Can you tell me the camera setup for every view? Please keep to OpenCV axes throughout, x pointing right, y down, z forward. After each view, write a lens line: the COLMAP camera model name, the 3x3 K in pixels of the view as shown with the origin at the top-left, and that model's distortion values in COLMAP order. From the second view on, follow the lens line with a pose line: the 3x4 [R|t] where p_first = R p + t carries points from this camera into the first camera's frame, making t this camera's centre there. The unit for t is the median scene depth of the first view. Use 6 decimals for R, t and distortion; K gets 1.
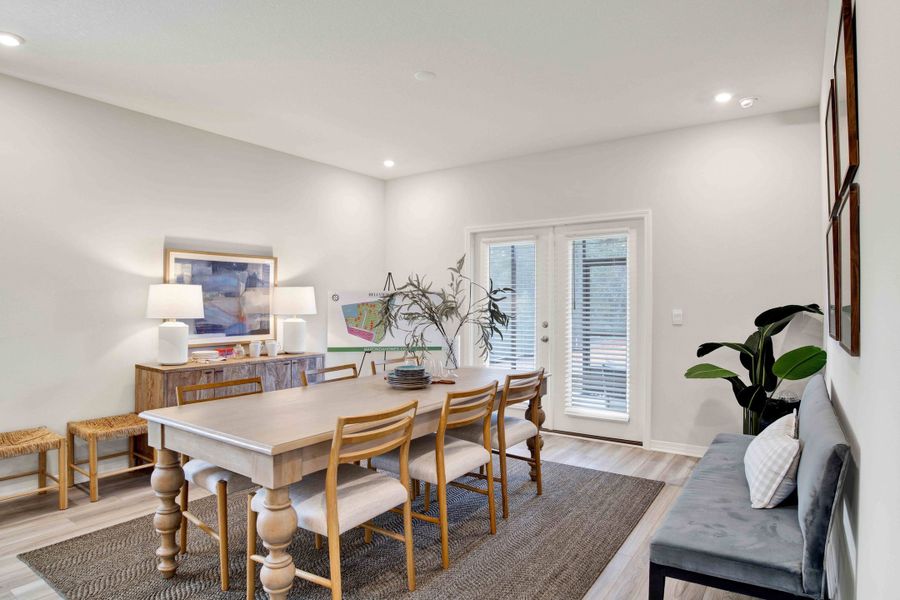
lens RADIAL K [[530.0, 0, 443.9], [0, 530.0, 302.0], [0, 0, 1]] dist [-0.052897, -0.001327]
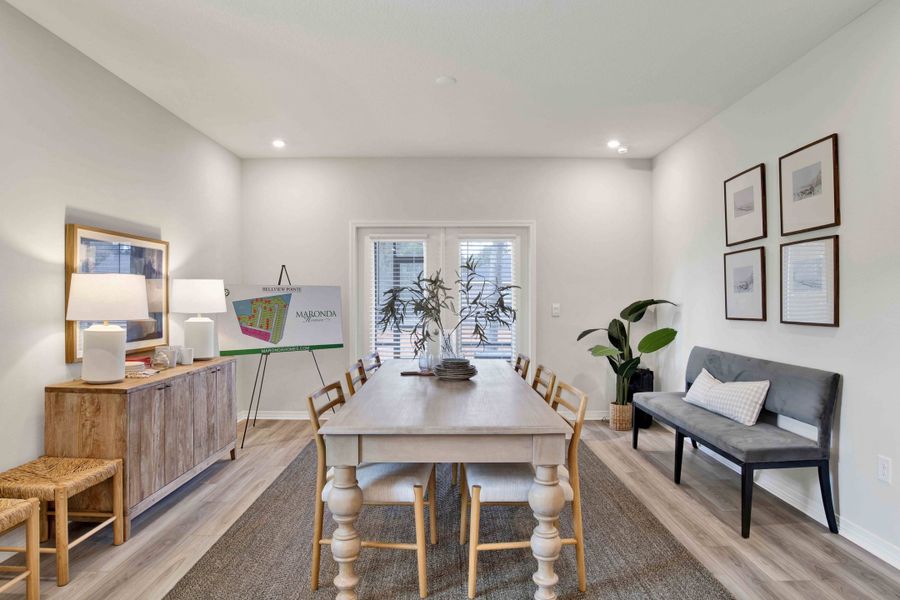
lens RADIAL K [[564.2, 0, 455.0], [0, 564.2, 295.6], [0, 0, 1]] dist [-0.047133, 0.006331]
pose [[0.805784, 0.001445, 0.592207, -0.477682], [0.000075, 0.999997, -0.002542, -0.000617], [-0.592209, 0.002092, 0.805782, 0.060487]]
